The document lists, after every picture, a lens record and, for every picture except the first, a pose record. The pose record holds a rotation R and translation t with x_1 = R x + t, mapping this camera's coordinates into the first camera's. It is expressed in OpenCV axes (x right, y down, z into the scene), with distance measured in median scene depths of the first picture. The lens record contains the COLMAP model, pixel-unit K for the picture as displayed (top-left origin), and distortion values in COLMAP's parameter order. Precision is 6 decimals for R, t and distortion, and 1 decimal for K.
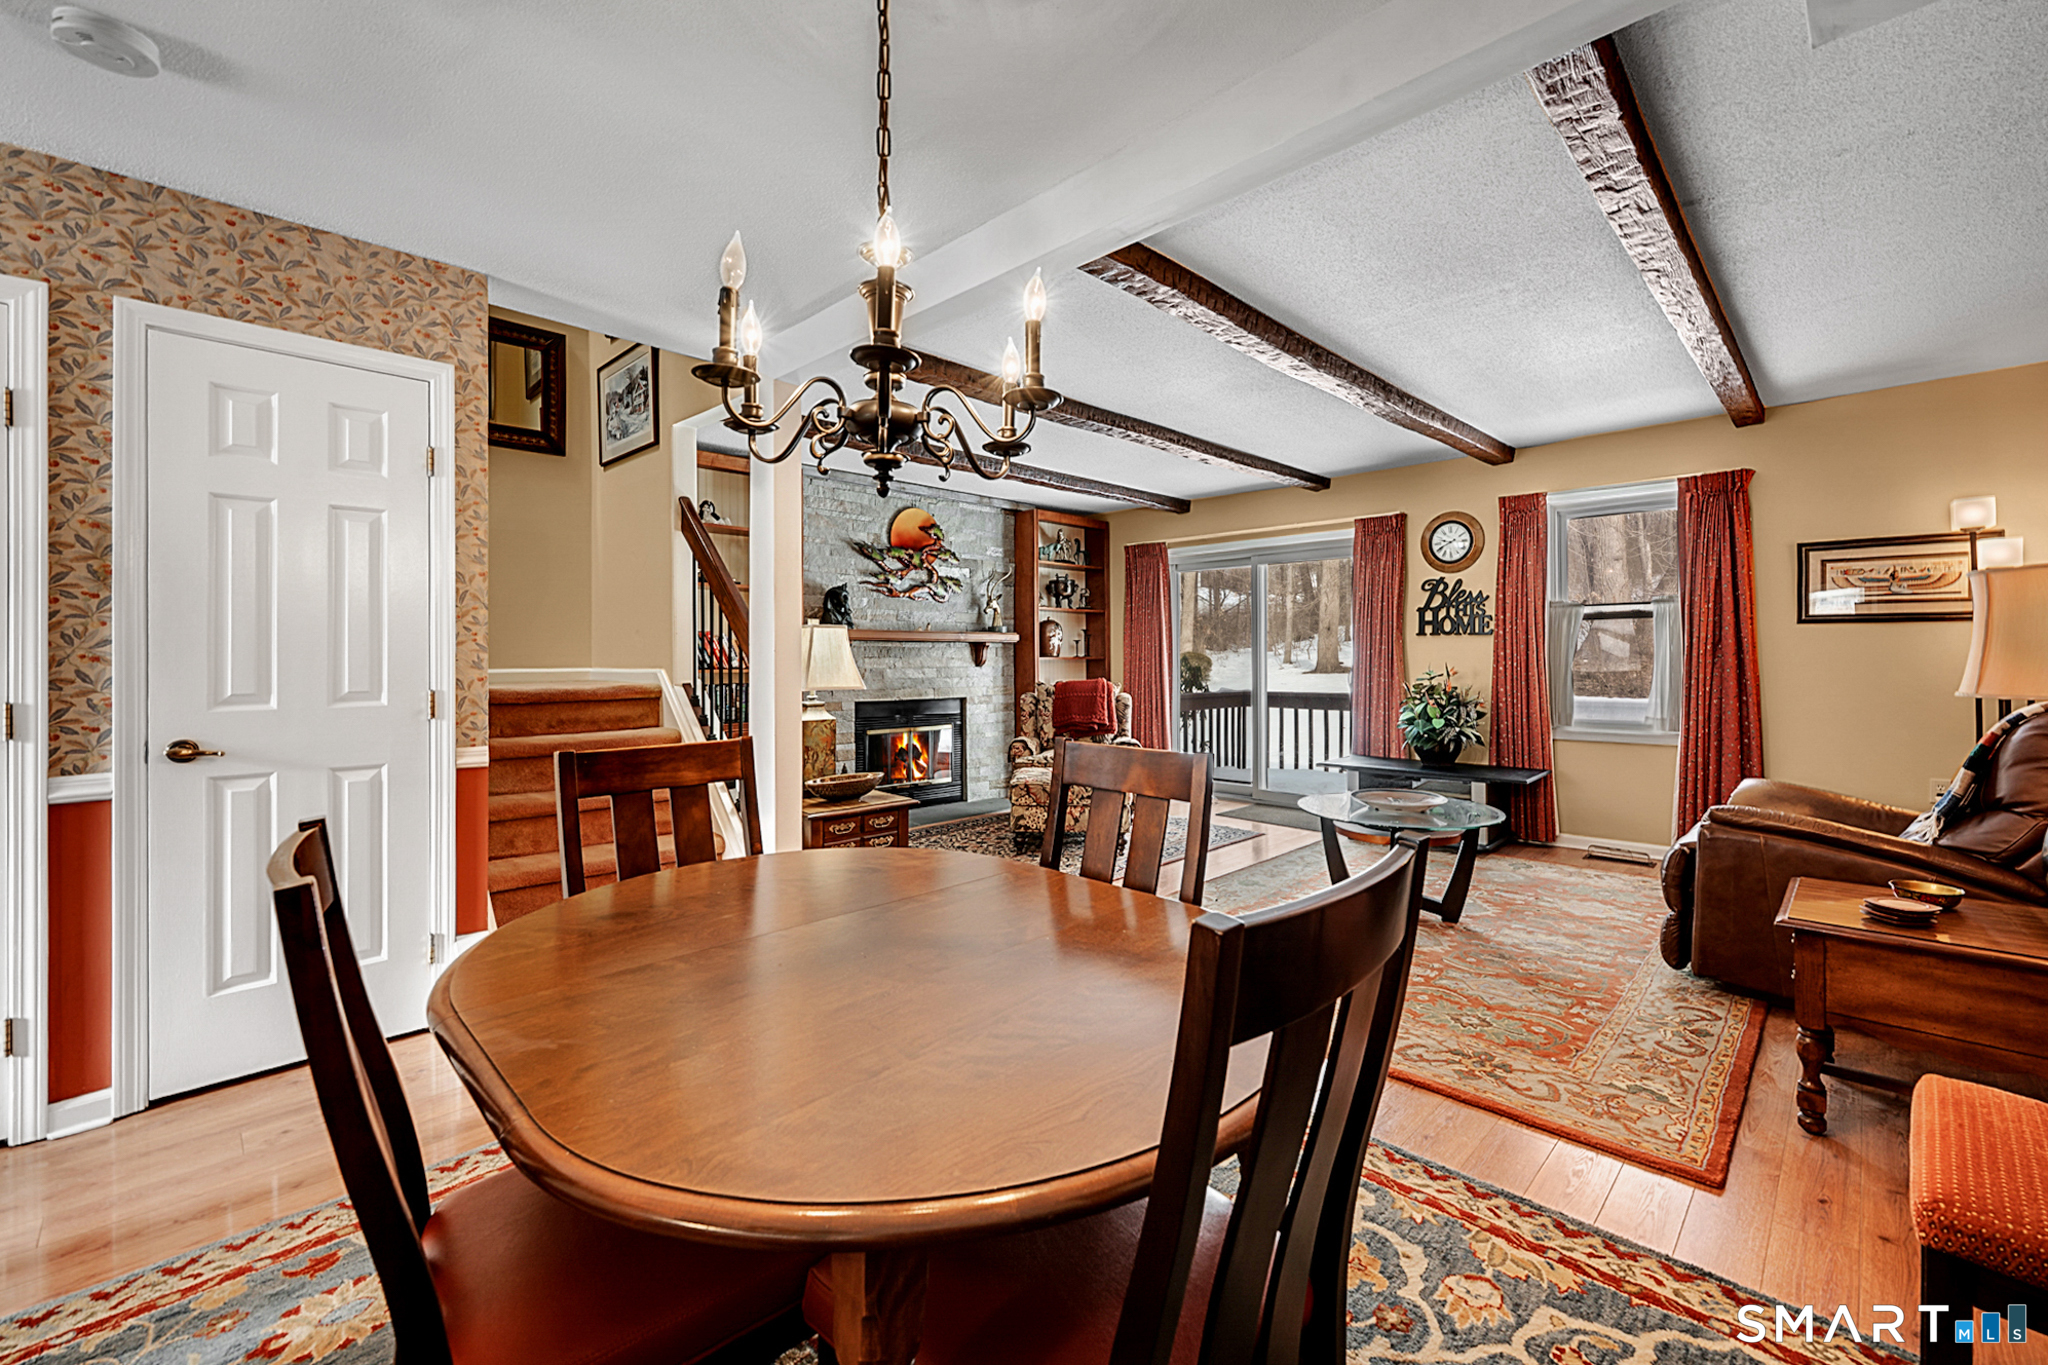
lens RADIAL K [[823.5, 0, 1051.6], [0, 823.5, 658.8], [0, 0, 1]] dist [-0.002262, -0.000009]
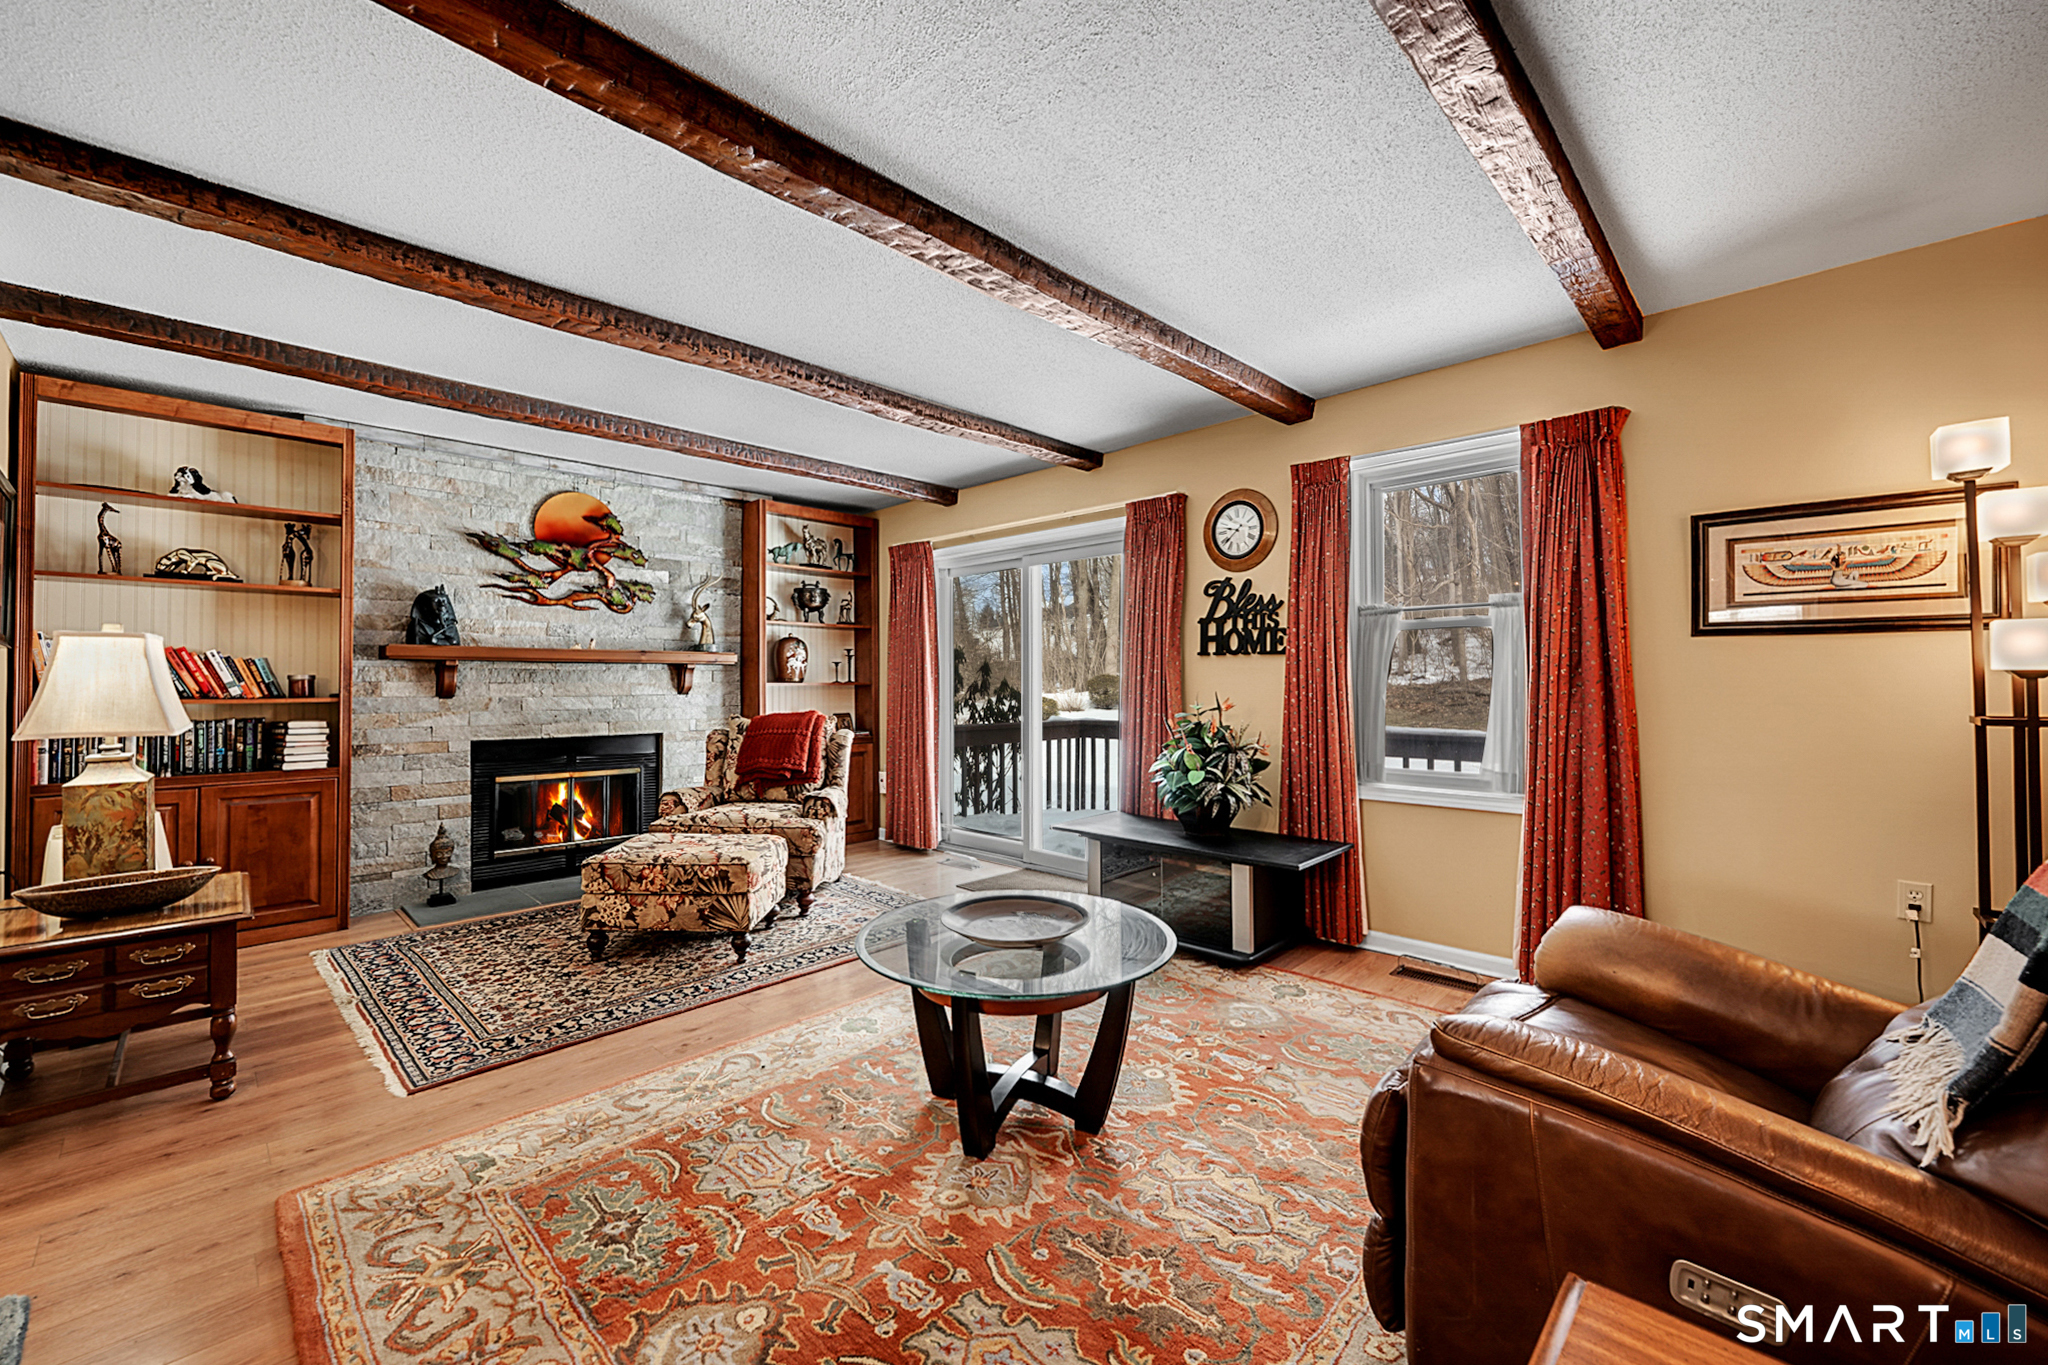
lens RADIAL K [[823.5, 0, 983.2], [0, 823.5, 675.4], [0, 0, 1]] dist [-0.002262, -0.000009]
pose [[0.999960, 0.002443, -0.008623, 0.269825], [-0.002525, 0.999951, -0.009541, -0.002555], [0.008599, 0.009562, 0.999917, 0.262285]]
